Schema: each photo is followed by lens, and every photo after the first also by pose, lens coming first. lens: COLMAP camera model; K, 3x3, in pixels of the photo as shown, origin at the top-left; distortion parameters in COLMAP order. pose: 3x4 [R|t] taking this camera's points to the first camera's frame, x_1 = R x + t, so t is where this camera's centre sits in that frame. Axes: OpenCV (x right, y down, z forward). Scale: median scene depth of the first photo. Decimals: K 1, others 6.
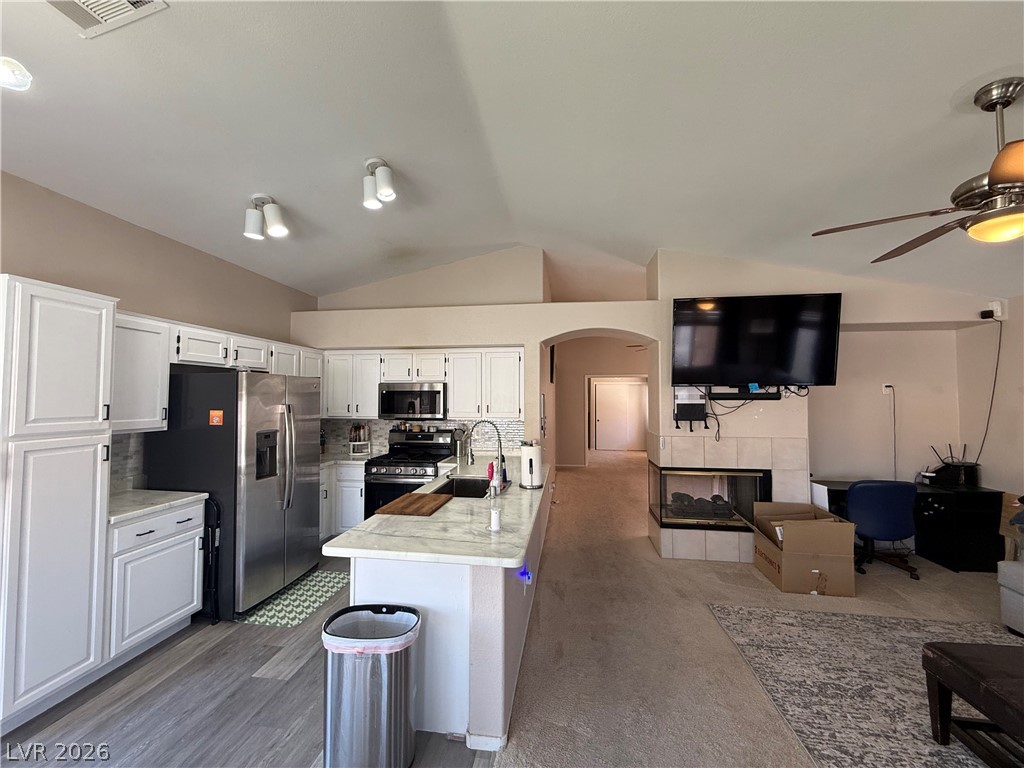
lens RADIAL K [[408.9, 0, 508.6], [0, 408.9, 385.3], [0, 0, 1]] dist [0.000177, -0.000182]
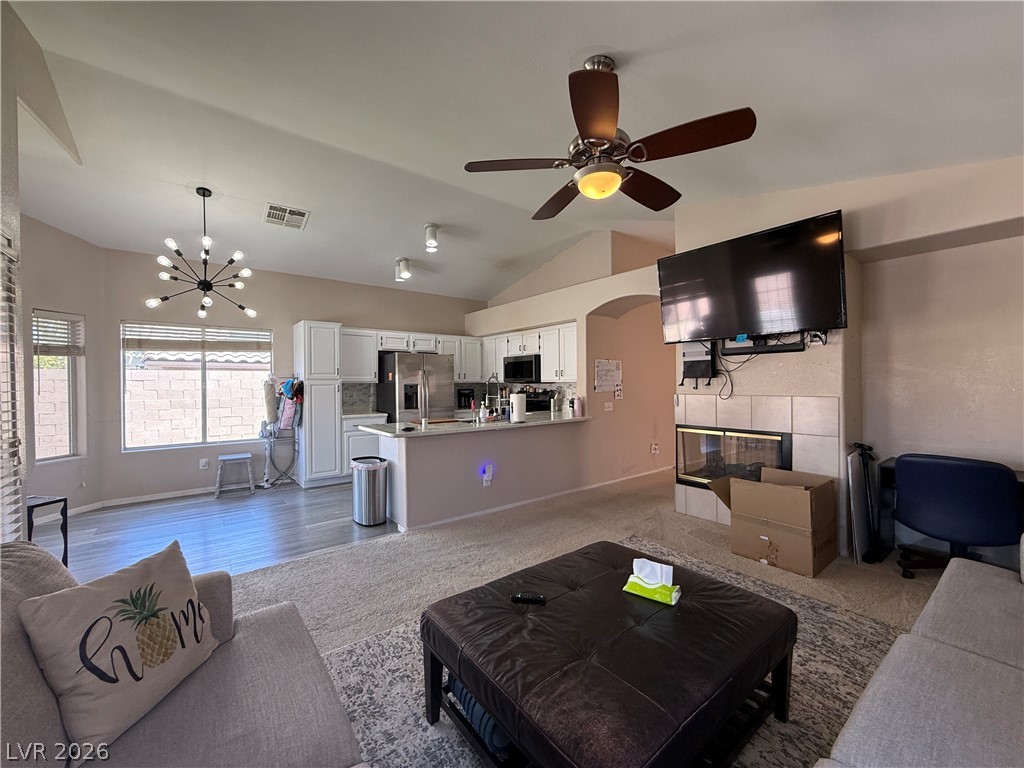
lens RADIAL K [[408.9, 0, 508.6], [0, 408.9, 385.3], [0, 0, 1]] dist [0.000177, -0.000182]
pose [[0.719354, -0.002863, -0.694637, 0.831729], [0.030735, 0.999143, 0.027710, 0.065269], [0.693963, -0.041283, 0.718826, -0.021846]]
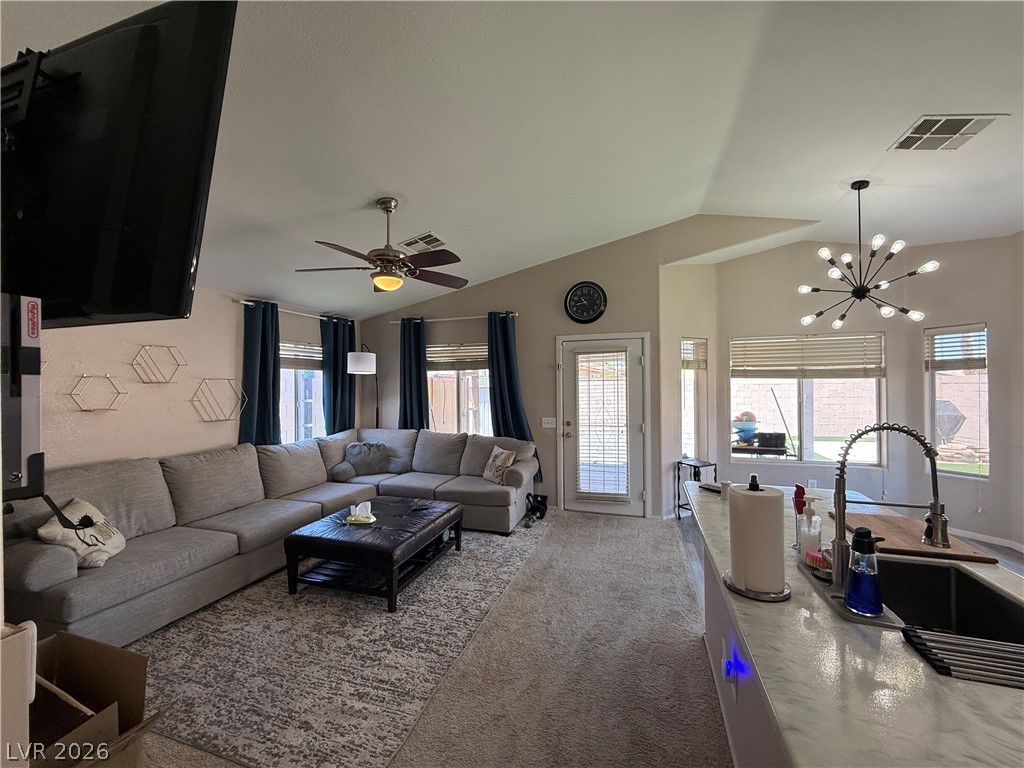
lens RADIAL K [[408.9, 0, 508.6], [0, 408.9, 385.3], [0, 0, 1]] dist [0.000177, -0.000182]
pose [[-0.985202, 0.008097, 0.171208, 0.186223], [0.003180, 0.999575, -0.028971, 0.046602], [-0.171370, -0.027998, -0.984809, 1.186998]]
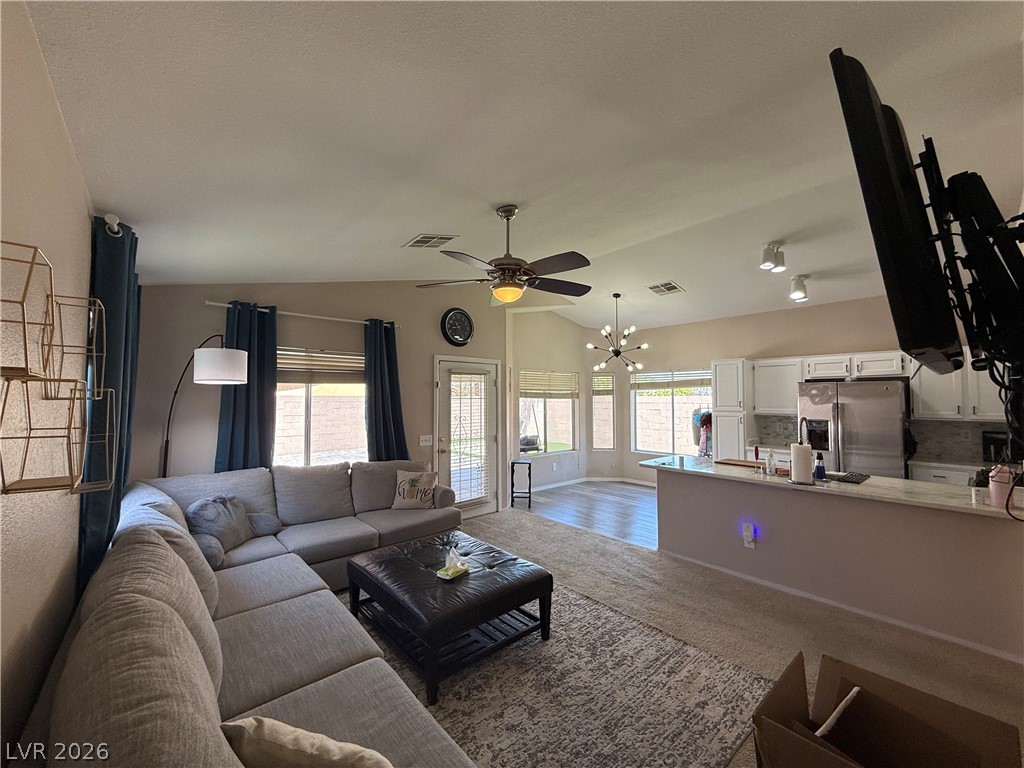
lens RADIAL K [[408.9, 0, 508.6], [0, 408.9, 385.3], [0, 0, 1]] dist [0.000177, -0.000182]
pose [[-0.654856, -0.025262, -0.755331, 1.102546], [0.024502, 0.998206, -0.054628, 0.030641], [0.755356, -0.054281, -0.653063, 0.926821]]
